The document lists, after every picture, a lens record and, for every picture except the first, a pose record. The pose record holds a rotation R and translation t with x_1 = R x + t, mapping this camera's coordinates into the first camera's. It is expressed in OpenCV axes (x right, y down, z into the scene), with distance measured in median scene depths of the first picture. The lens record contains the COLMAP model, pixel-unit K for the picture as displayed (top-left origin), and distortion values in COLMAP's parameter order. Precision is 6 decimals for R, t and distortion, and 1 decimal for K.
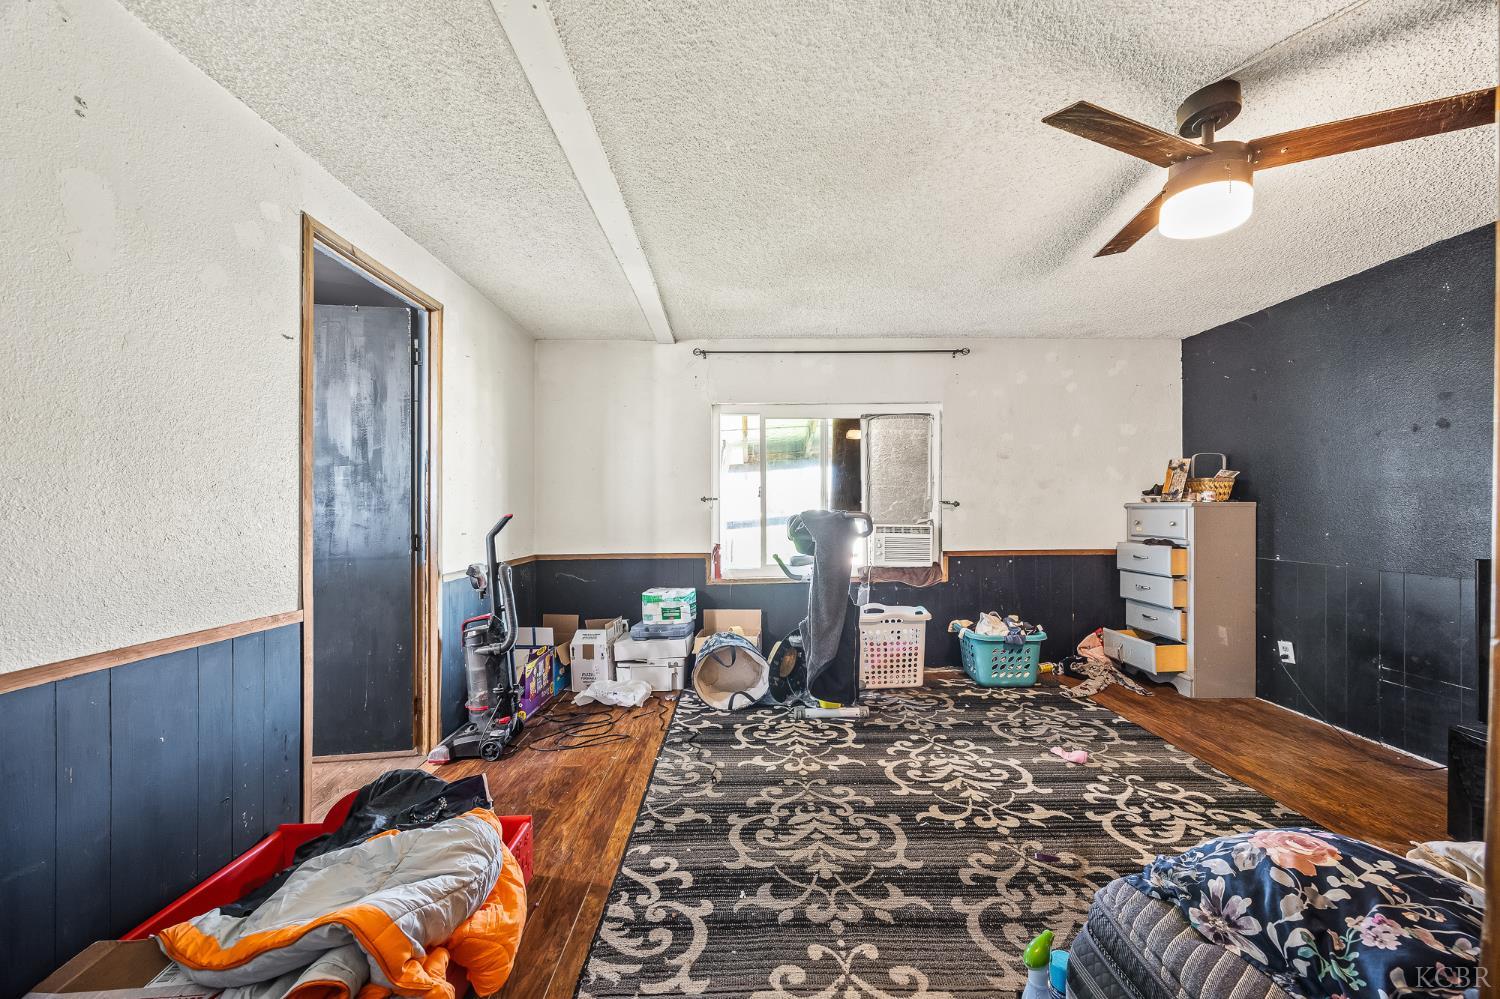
lens RADIAL K [[587.4, 0, 749.1], [0, 587.4, 506.3], [0, 0, 1]] dist [0.005943, -0.001065]
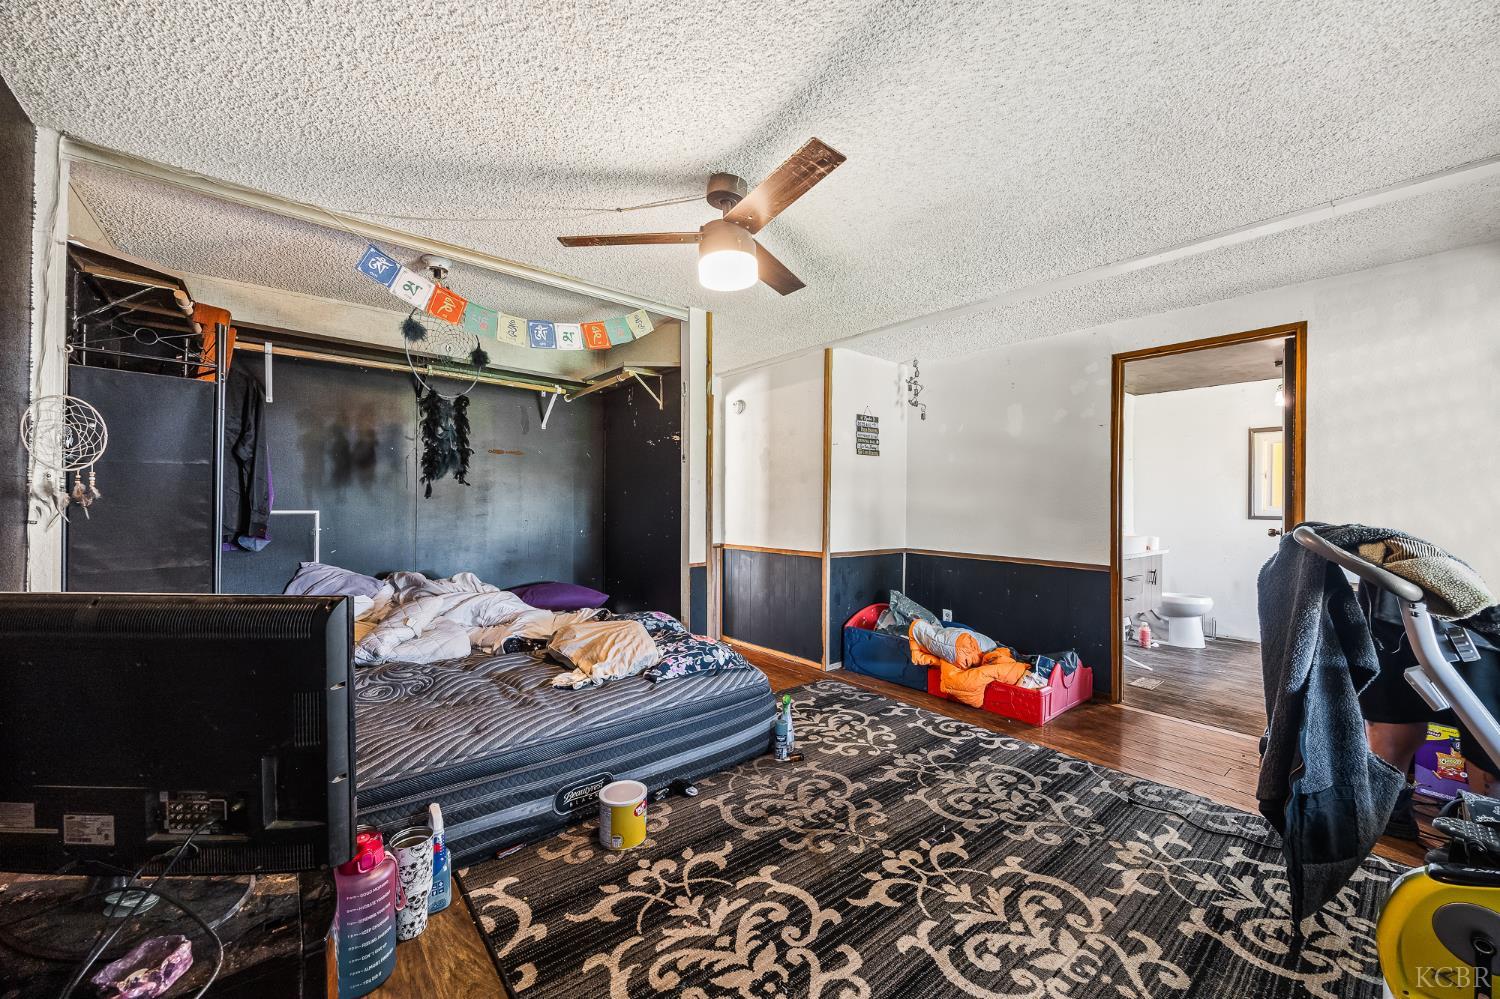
lens RADIAL K [[587.4, 0, 754.4], [0, 587.4, 503.7], [0, 0, 1]] dist [0.005943, -0.001065]
pose [[-0.784380, -0.011023, -0.620183, 1.187438], [-0.009417, 0.999938, -0.005862, -0.005802], [0.620209, 0.001242, -0.784435, 1.596289]]
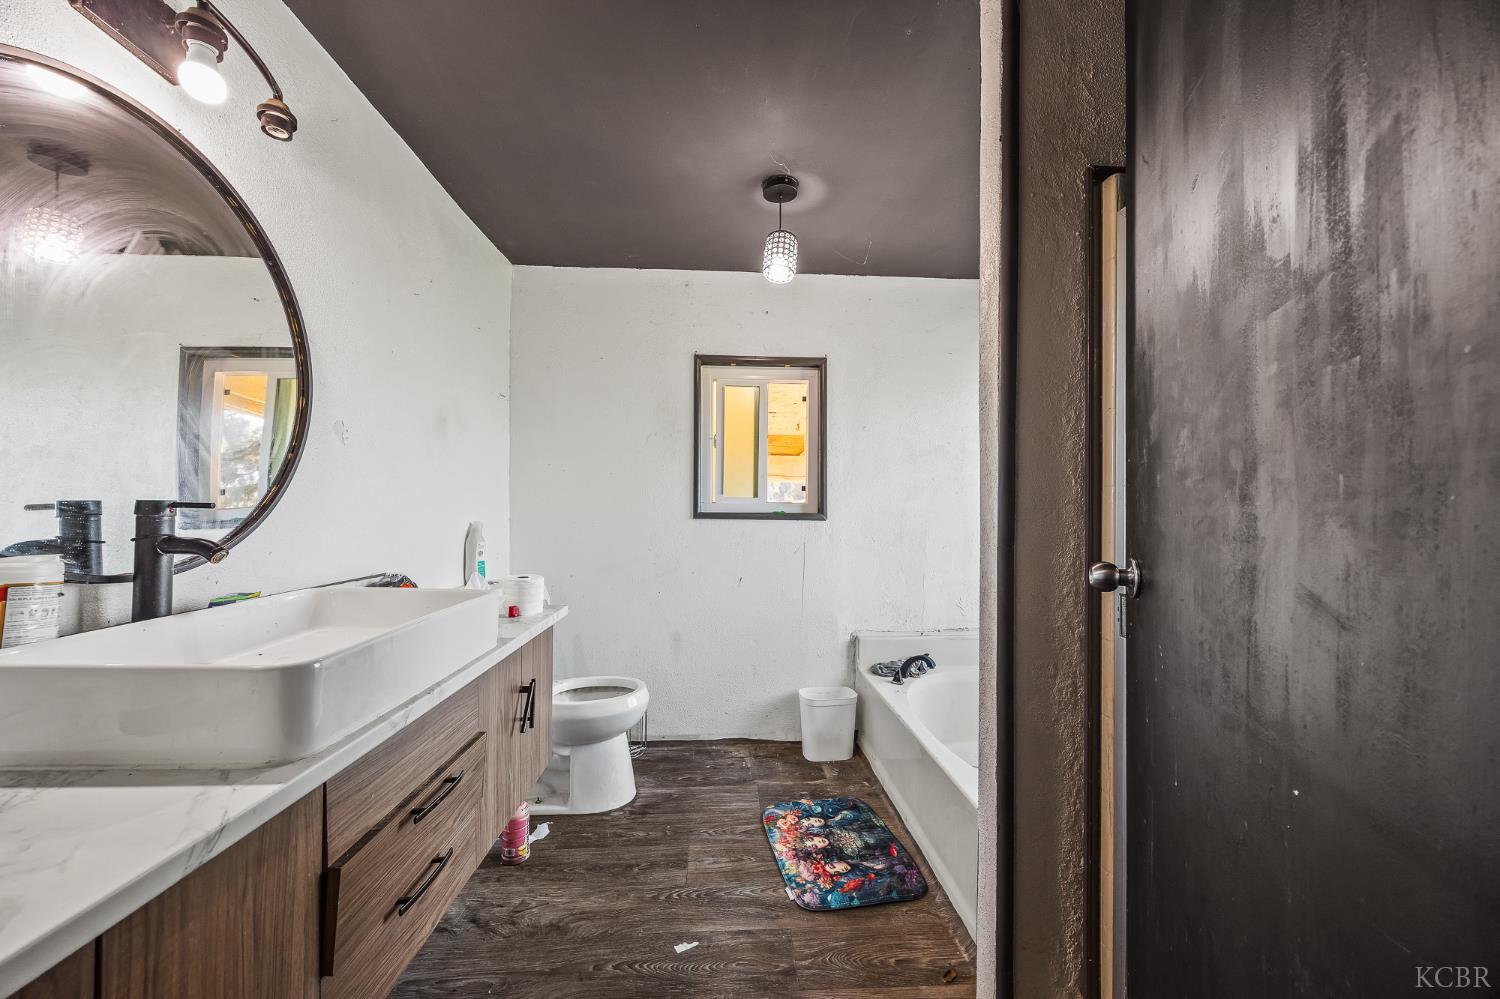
lens RADIAL K [[587.4, 0, 751.9], [0, 587.4, 503.9], [0, 0, 1]] dist [0.005943, -0.001065]
pose [[0.018802, -0.012832, -0.999741, -0.615487], [-0.008592, 0.999879, -0.012996, 0.007982], [0.999786, 0.008834, 0.018689, 1.049483]]
